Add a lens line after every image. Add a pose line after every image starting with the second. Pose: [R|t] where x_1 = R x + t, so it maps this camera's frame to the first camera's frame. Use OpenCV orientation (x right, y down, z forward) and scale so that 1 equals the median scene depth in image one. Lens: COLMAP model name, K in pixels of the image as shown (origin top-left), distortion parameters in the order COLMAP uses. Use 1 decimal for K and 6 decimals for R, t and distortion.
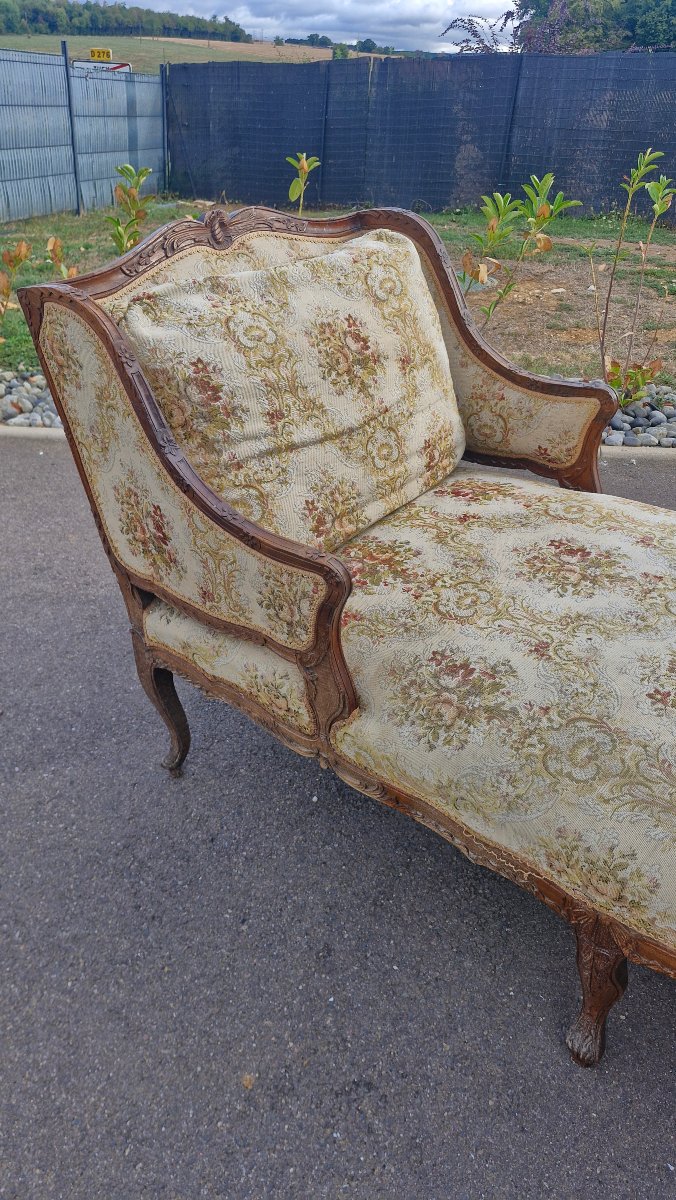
lens RADIAL K [[819.8, 0, 339.6], [0, 819.8, 565.4], [0, 0, 1]] dist [0.144248, -0.209288]
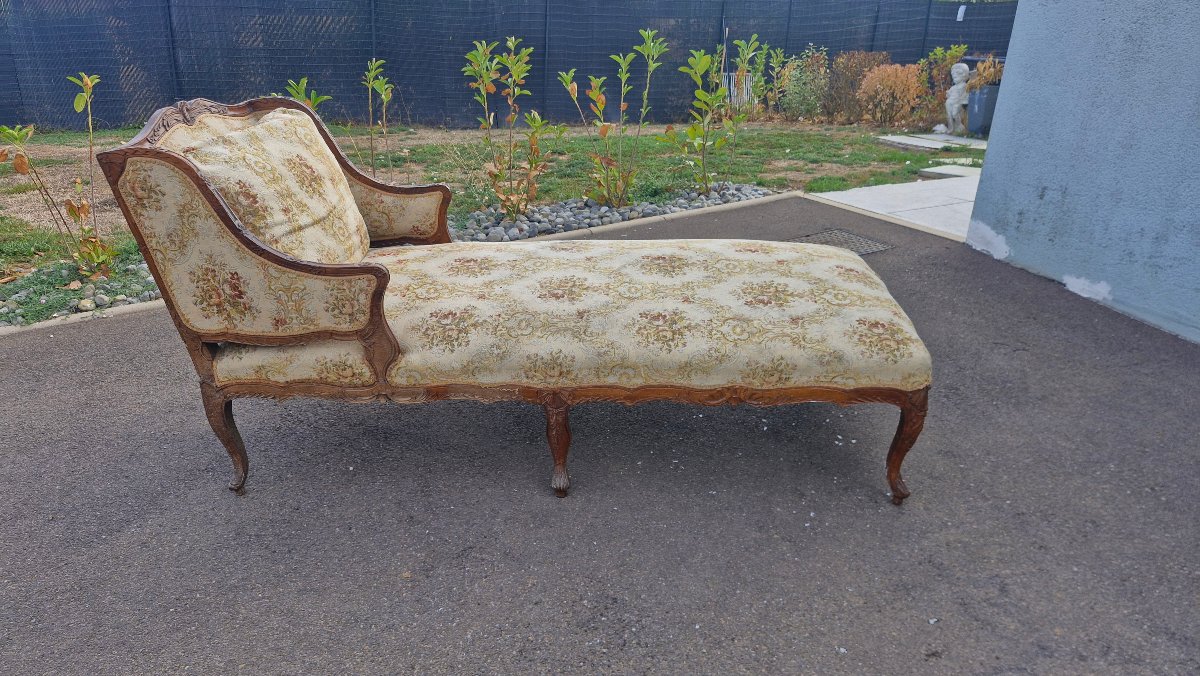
lens RADIAL K [[819.8, 0, 595.9], [0, 819.8, 306.6], [0, 0, 1]] dist [0.144248, -0.209288]
pose [[0.779328, -0.215115, 0.588535, -0.620725], [0.315276, 0.946295, -0.071602, 0.312610], [-0.541525, 0.241353, 0.805295, -0.620813]]
